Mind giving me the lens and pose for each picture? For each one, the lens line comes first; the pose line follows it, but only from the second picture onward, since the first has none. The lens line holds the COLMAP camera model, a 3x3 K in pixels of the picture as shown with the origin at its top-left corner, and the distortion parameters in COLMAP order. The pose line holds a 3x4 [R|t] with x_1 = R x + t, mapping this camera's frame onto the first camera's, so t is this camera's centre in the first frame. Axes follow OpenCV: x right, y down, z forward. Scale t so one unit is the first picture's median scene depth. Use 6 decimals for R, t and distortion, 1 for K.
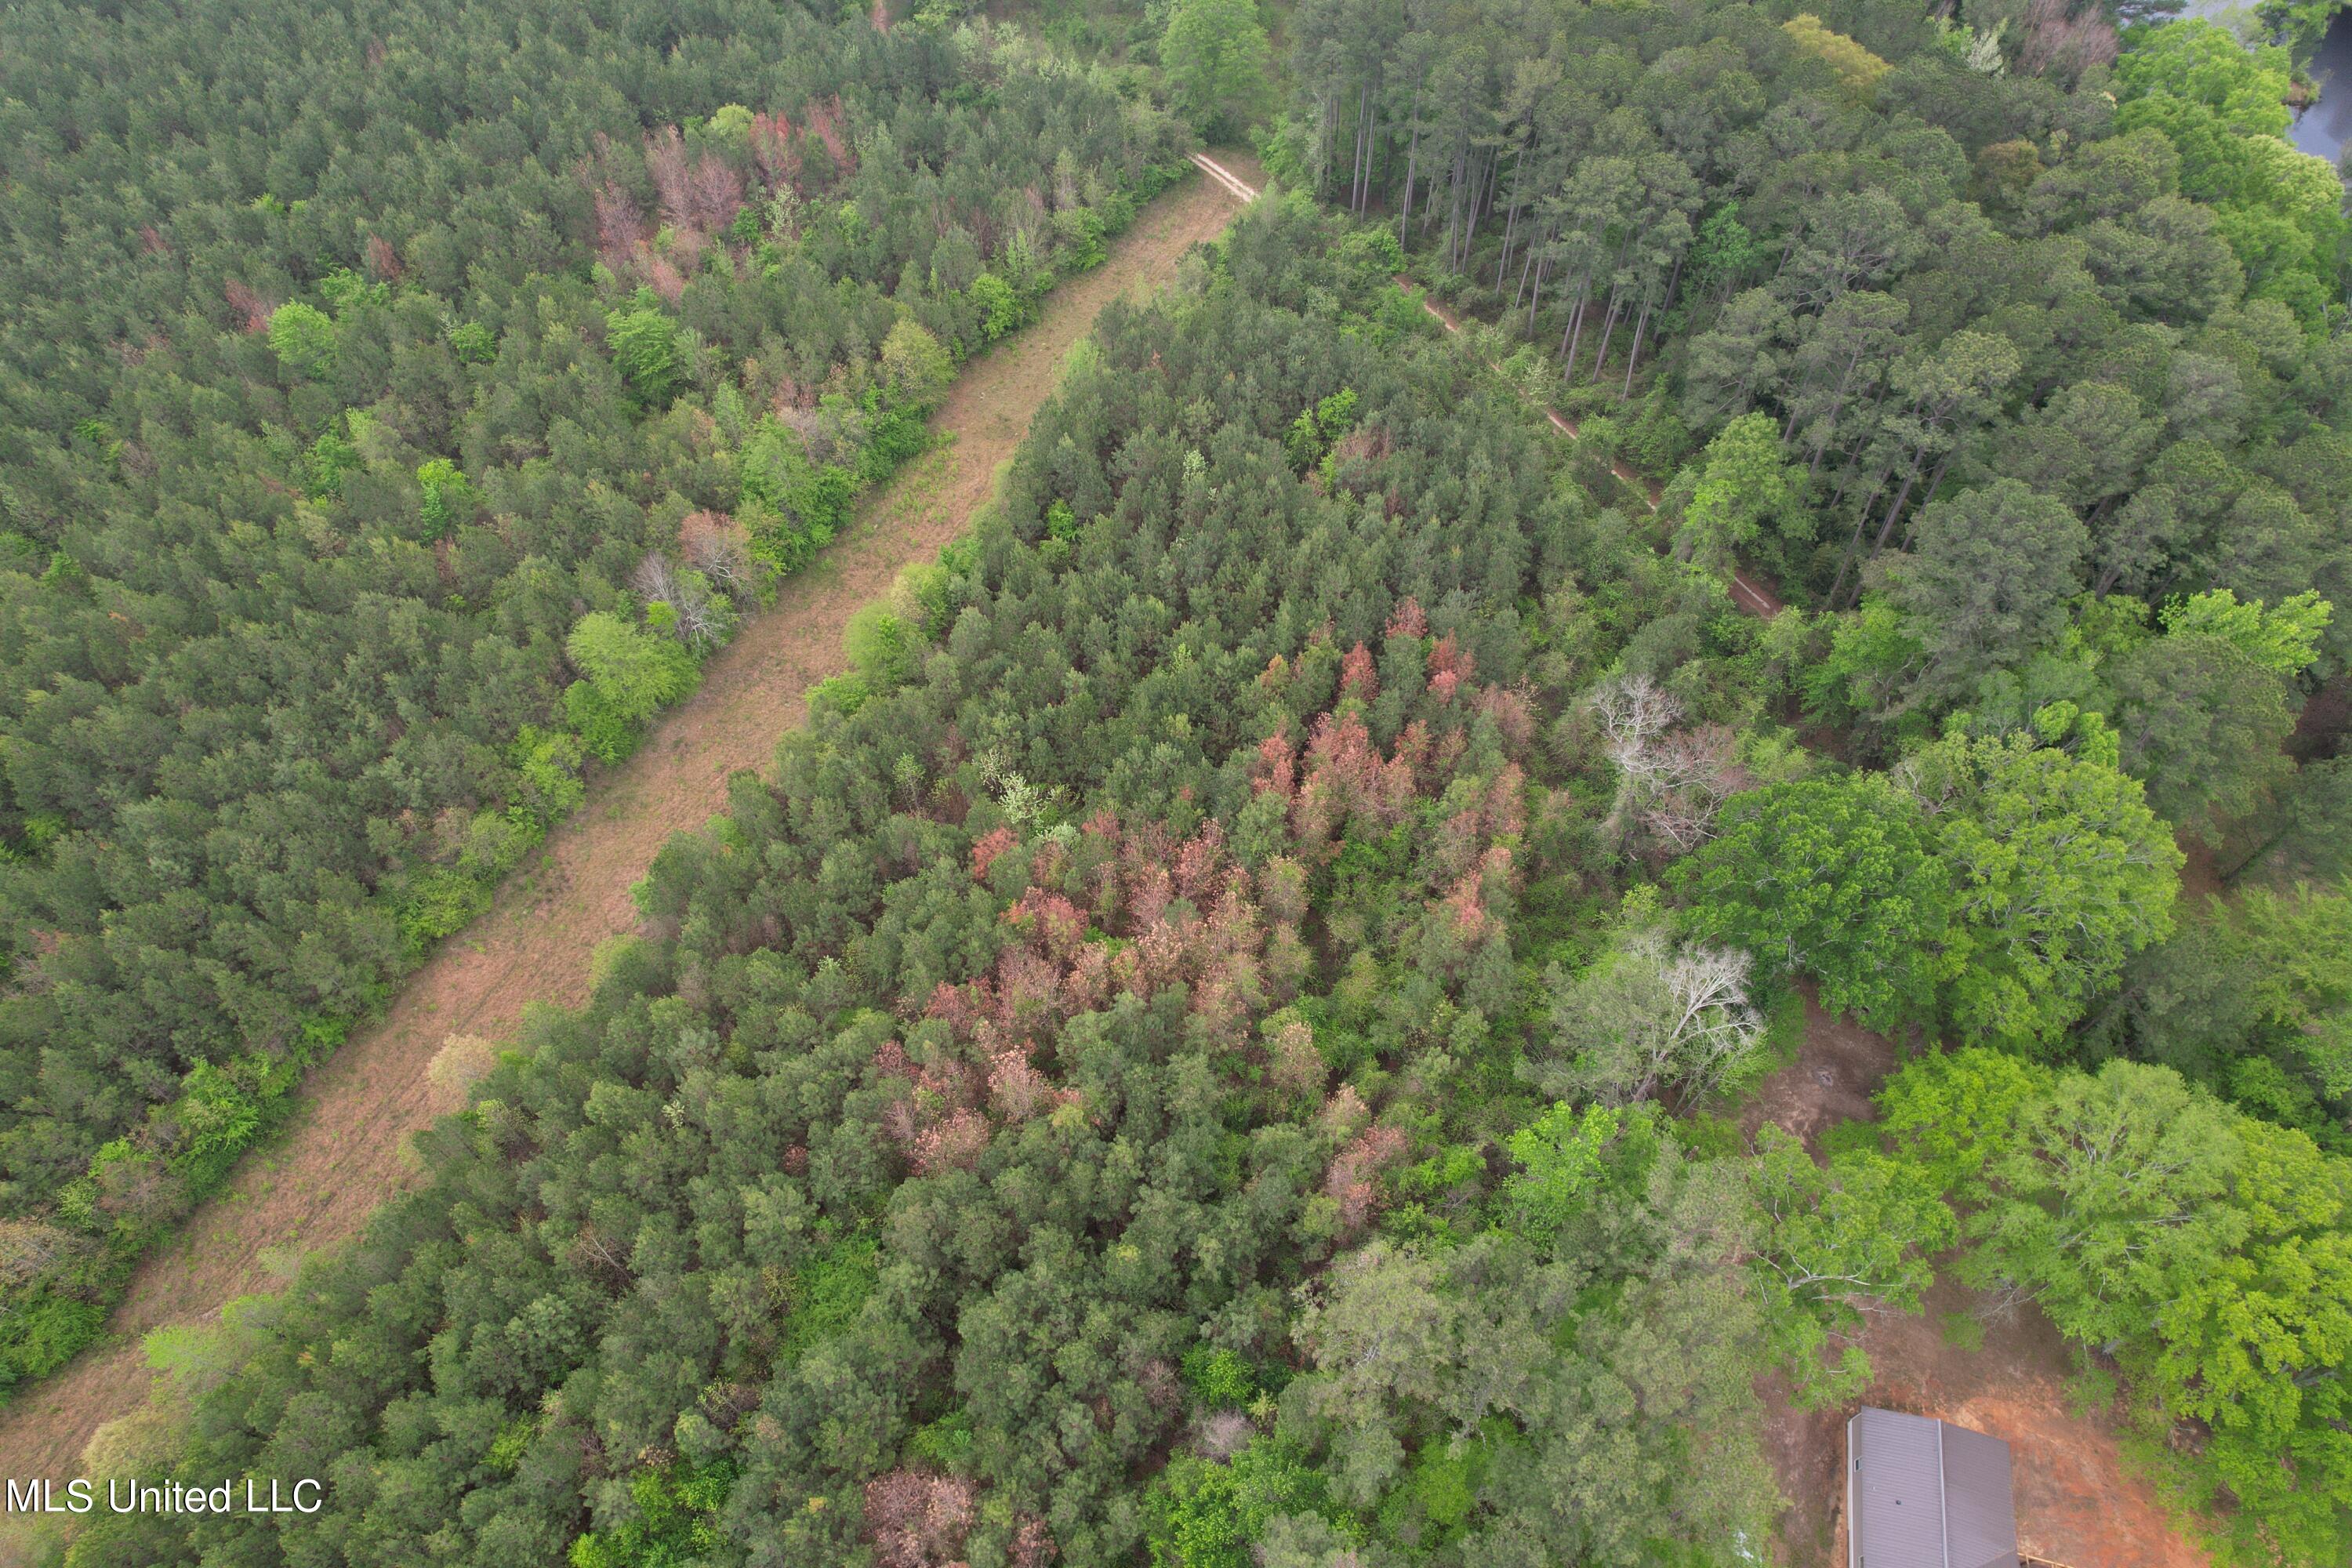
lens RADIAL K [[1510.9, 0, 1175.1], [0, 1510.9, 766.2], [0, 0, 1]] dist [-0.083221, 0.078254]
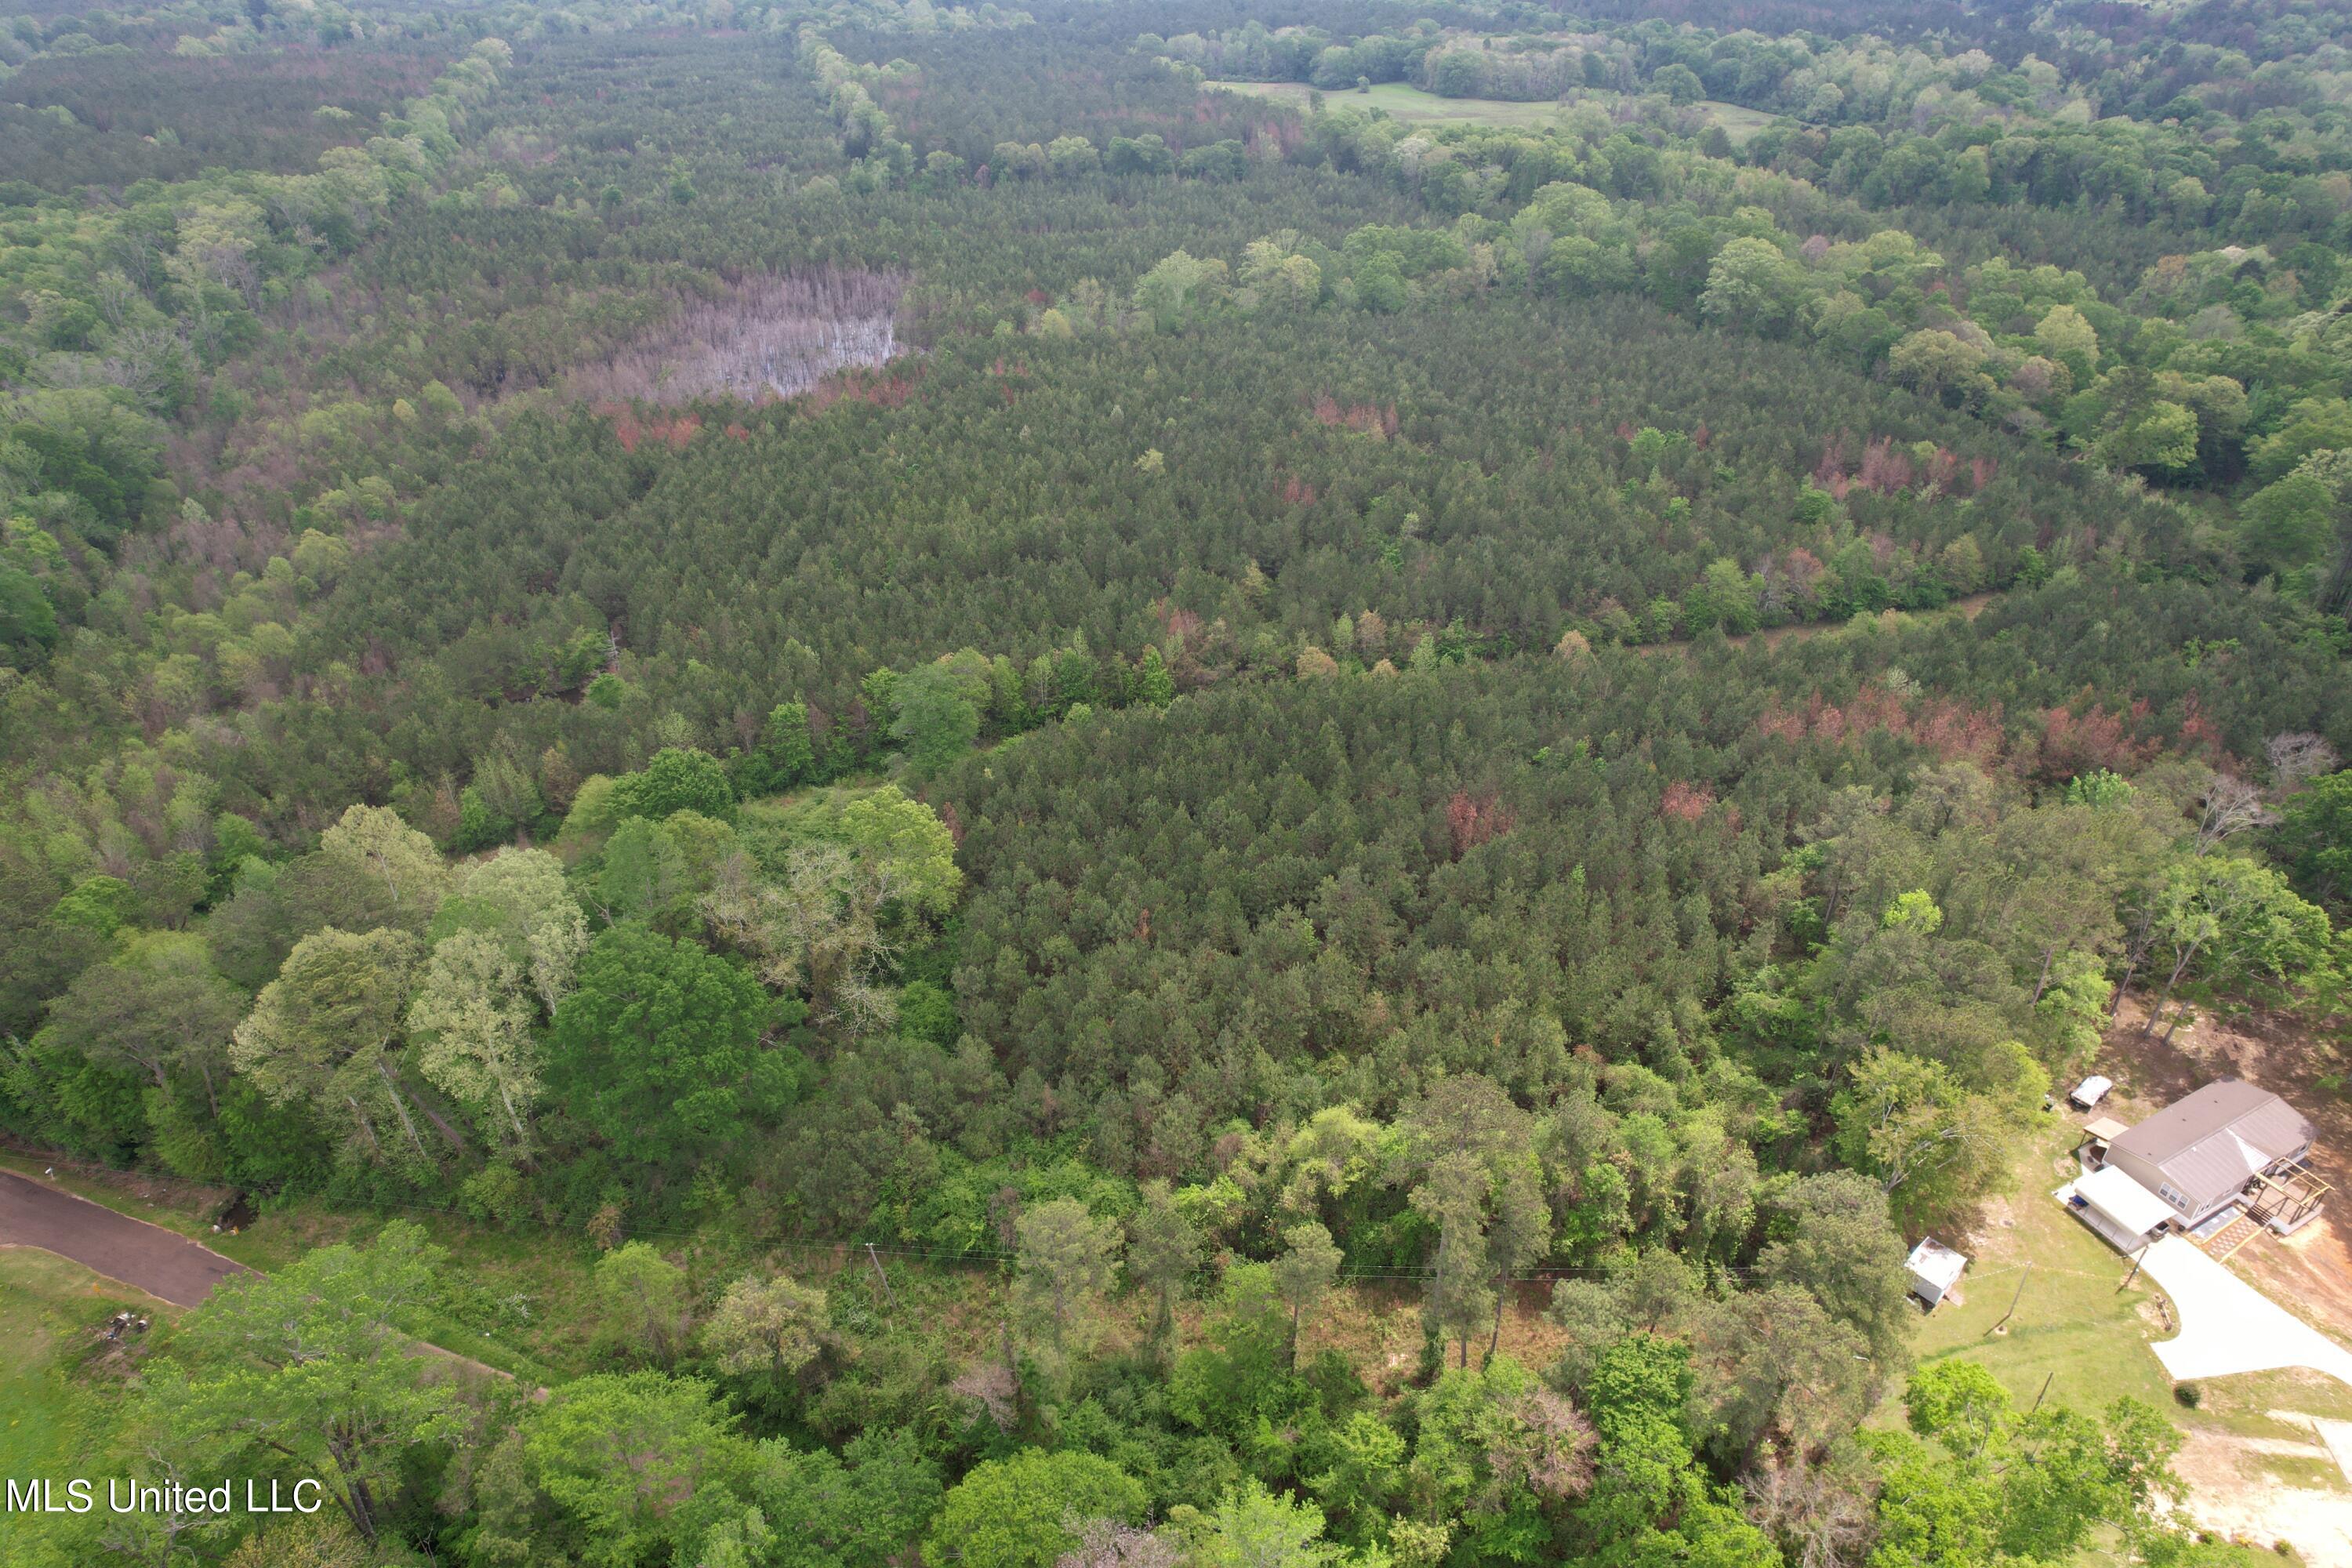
lens RADIAL K [[1510.9, 0, 1175.1], [0, 1510.9, 766.2], [0, 0, 1]] dist [-0.083221, 0.078254]
pose [[0.678195, 0.384005, -0.626572, 0.336166], [-0.597792, 0.784181, -0.166446, 0.670965], [0.427430, 0.487443, 0.761382, -0.482345]]
